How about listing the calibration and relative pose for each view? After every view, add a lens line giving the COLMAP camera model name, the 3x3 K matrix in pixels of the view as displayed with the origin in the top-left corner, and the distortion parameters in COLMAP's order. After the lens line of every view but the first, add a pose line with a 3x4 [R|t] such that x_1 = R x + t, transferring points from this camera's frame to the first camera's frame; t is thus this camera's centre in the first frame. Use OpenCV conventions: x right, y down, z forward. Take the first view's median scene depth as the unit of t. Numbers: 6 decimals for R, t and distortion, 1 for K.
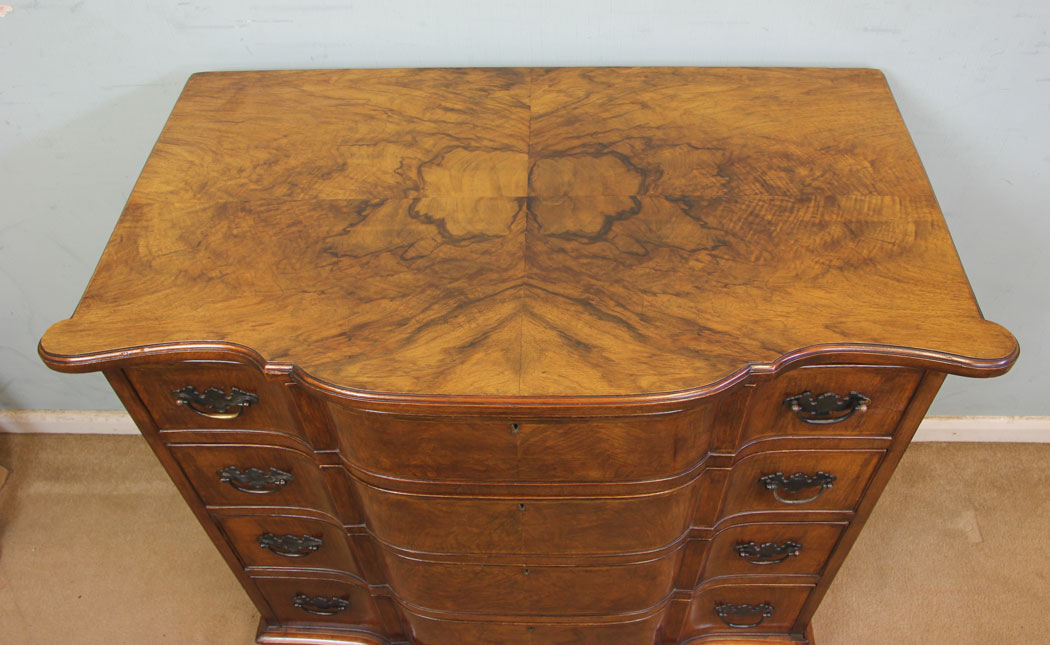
lens RADIAL K [[896.6, 0, 546.1], [0, 896.6, 290.1], [0, 0, 1]] dist [-0.113737, 0.021656]
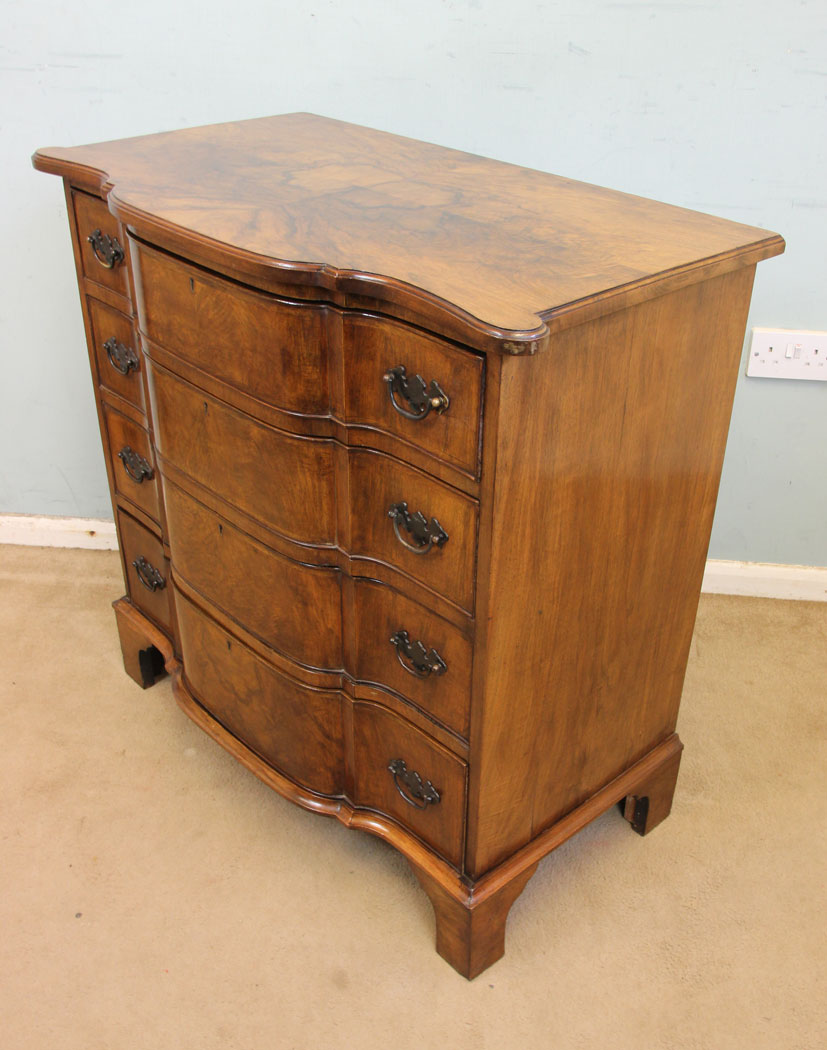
lens RADIAL K [[1114.8, 0, 468.4], [0, 1114.8, 535.3], [0, 0, 1]] dist [-0.093016, 0.000000]
pose [[0.712109, 0.397437, -0.578744, 1.083838], [-0.544687, 0.832864, -0.098256, 0.336268], [0.442964, 0.385204, 0.809568, 0.086005]]
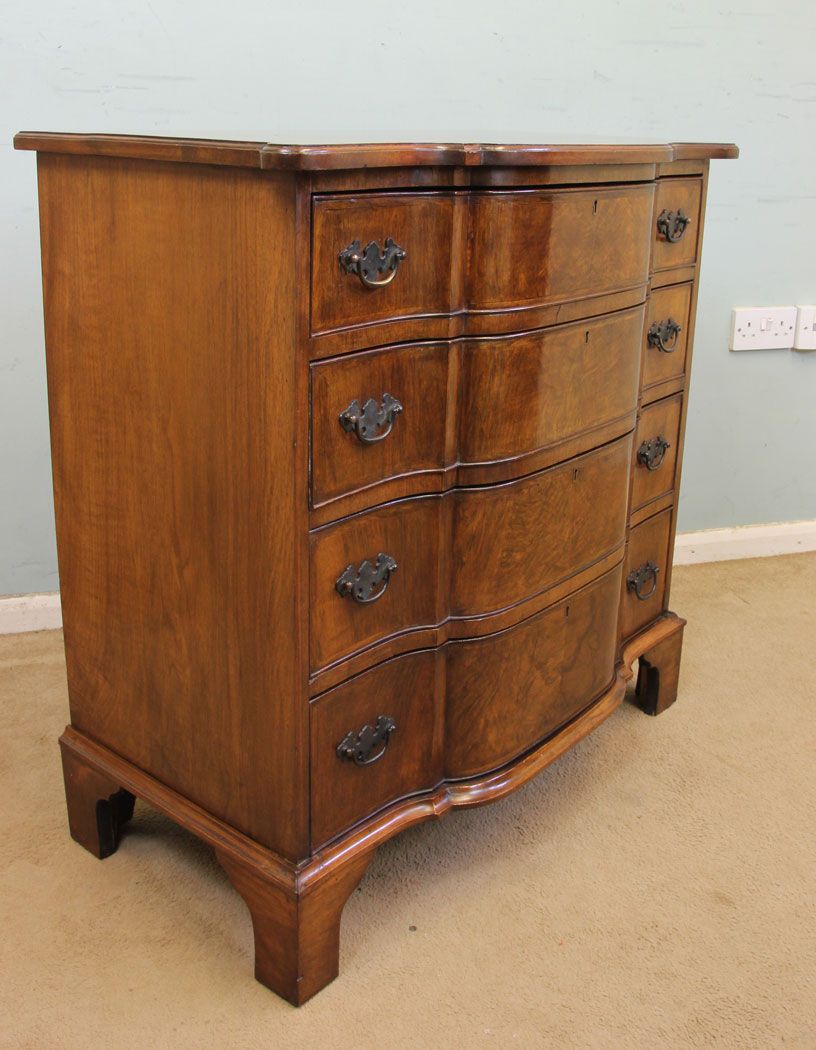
lens RADIAL K [[1093.9, 0, 414.5], [0, 1093.9, 410.8], [0, 0, 1]] dist [-0.086630, 0.000000]
pose [[0.625060, -0.174029, 0.760929, -1.219271], [0.556895, 0.782501, -0.278495, 0.578595], [-0.546962, 0.597834, 0.586026, 0.383033]]
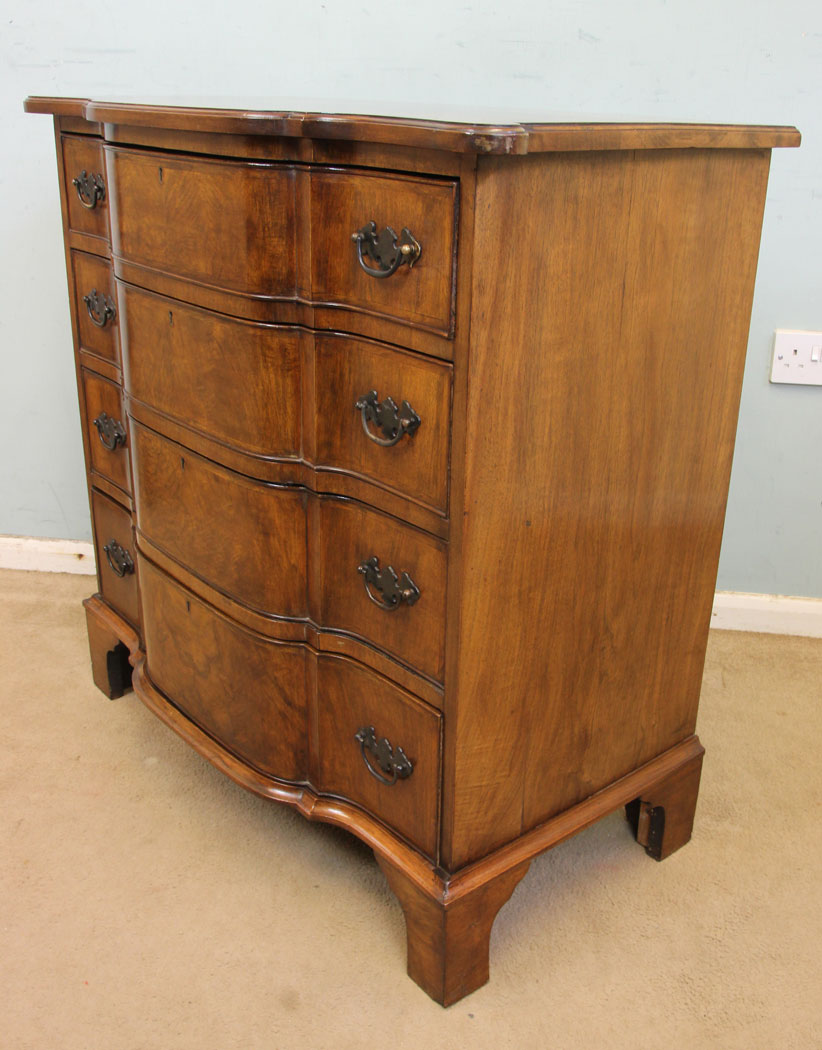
lens RADIAL K [[1093.9, 0, 461.1], [0, 1093.9, 500.0], [0, 0, 1]] dist [-0.086630, 0.000000]
pose [[0.678660, 0.298425, -0.671091, 1.113065], [-0.568365, 0.792111, -0.222535, 0.502437], [0.465169, 0.532450, 0.707188, 0.388136]]
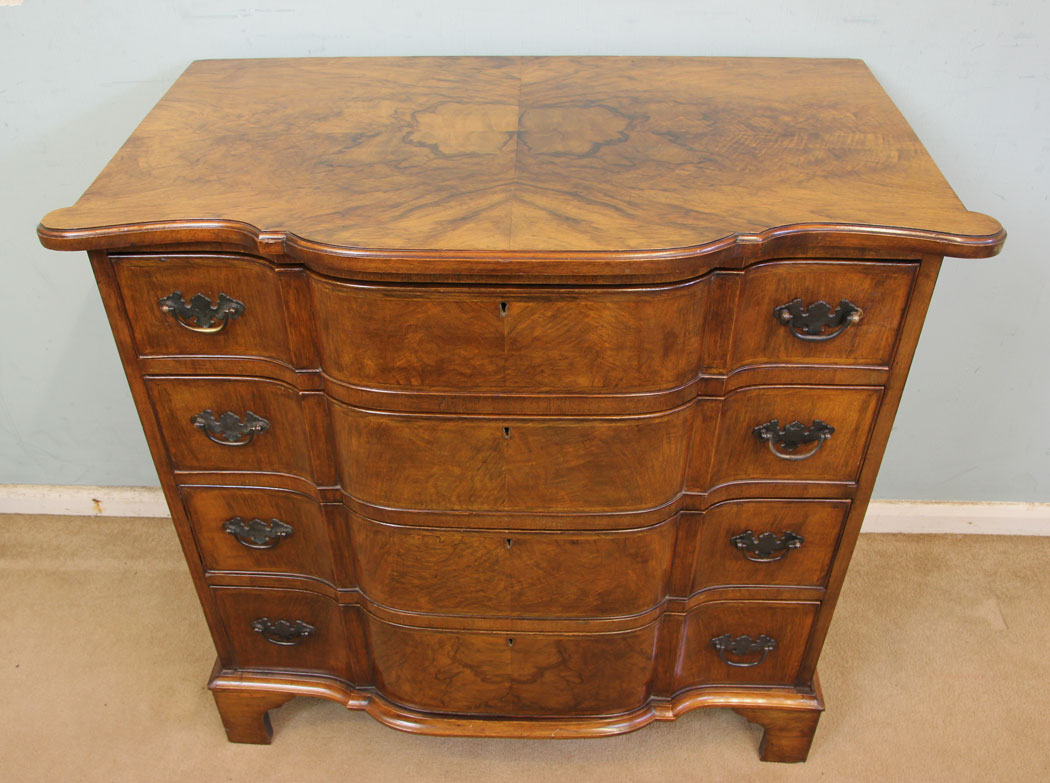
lens RADIAL K [[987.5, 0, 500.1], [0, 987.5, 395.4], [0, 0, 1]] dist [-0.111821, 0.000000]
pose [[0.999509, 0.015440, -0.027268, -0.005933], [-0.019589, 0.987064, -0.159125, 0.378627], [0.024458, 0.159581, 0.986882, -0.063847]]
